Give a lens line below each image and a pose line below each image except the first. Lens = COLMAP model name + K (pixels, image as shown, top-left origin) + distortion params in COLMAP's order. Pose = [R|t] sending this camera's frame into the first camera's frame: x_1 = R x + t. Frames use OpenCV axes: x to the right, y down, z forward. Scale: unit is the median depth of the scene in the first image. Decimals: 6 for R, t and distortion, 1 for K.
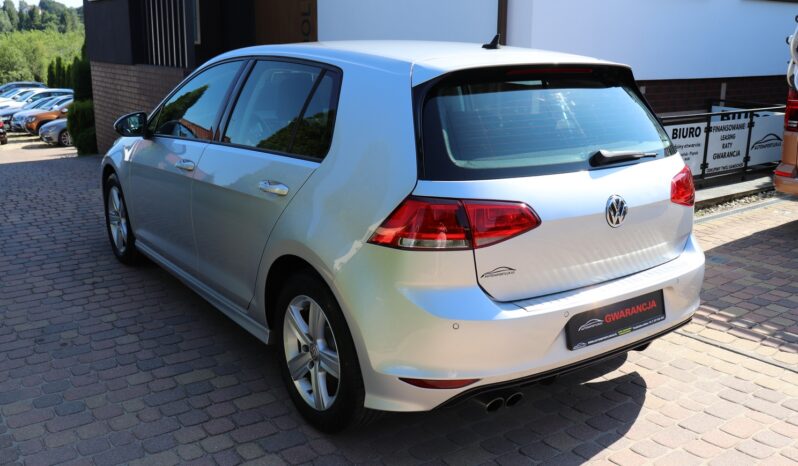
lens RADIAL K [[766.9, 0, 398.8], [0, 766.9, 229.4], [0, 0, 1]] dist [-0.068047, 0.000000]
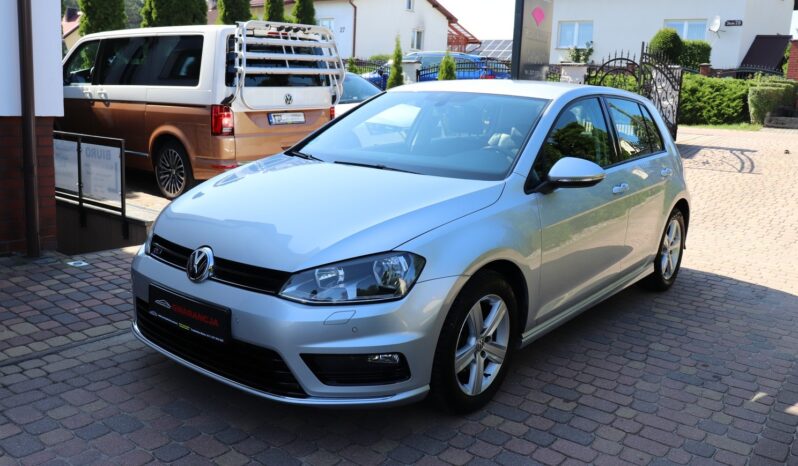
lens RADIAL K [[712.0, 0, 395.9], [0, 712.0, 232.4], [0, 0, 1]] dist [-0.096905, 0.006134]
pose [[-0.294006, -0.223375, 0.929335, -1.376649], [0.183911, 0.940918, 0.284342, -0.449139], [-0.937943, 0.254514, -0.235555, 1.844119]]
